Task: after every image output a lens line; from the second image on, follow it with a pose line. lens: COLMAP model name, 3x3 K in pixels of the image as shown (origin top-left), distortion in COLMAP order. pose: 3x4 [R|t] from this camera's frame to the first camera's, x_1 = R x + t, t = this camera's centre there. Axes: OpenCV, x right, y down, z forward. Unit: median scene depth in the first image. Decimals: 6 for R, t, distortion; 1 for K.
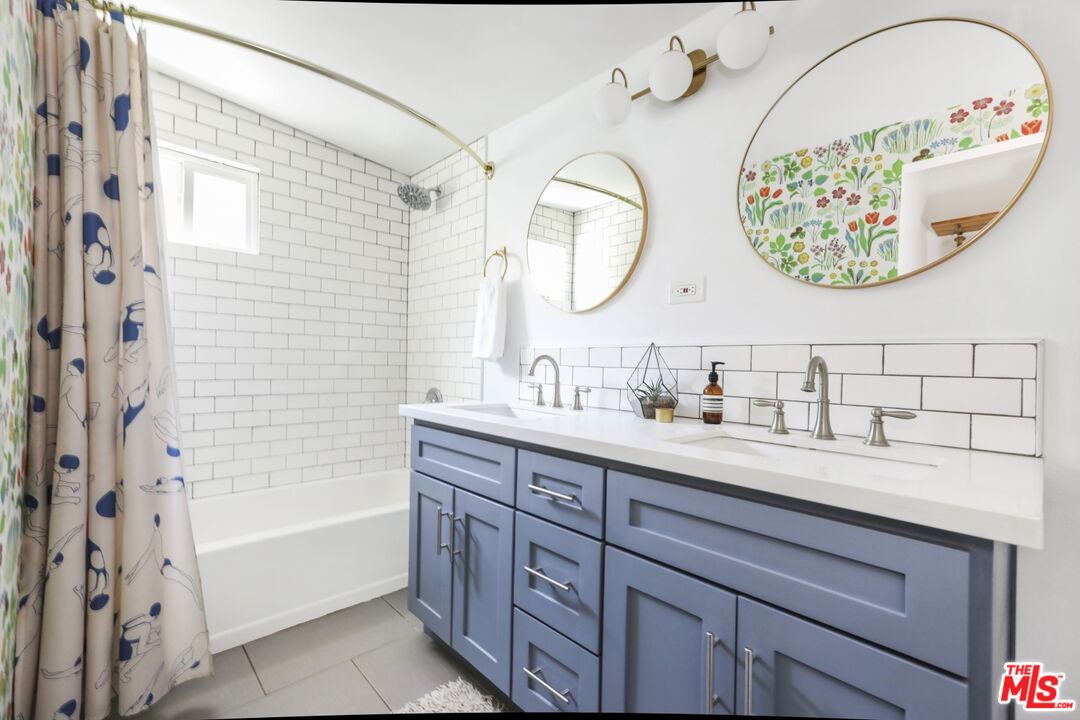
lens RADIAL K [[473.6, 0, 542.5], [0, 473.6, 375.5], [0, 0, 1]] dist [0.039777, -0.020108]
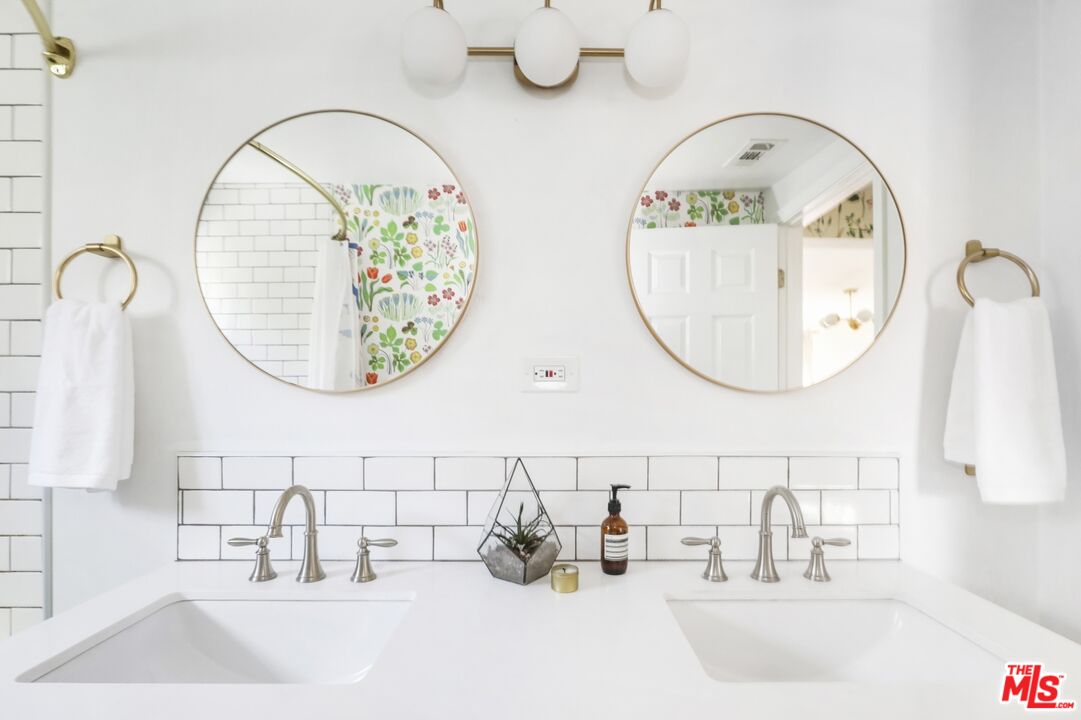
lens RADIAL K [[571.2, 0, 567.7], [0, 571.2, 365.4], [0, 0, 1]] dist [0.000757, 0.000618]
pose [[0.671017, -0.024702, 0.741030, -0.059089], [0.024984, 0.999631, 0.010699, -0.040912], [-0.741021, 0.011334, 0.671386, 0.088675]]
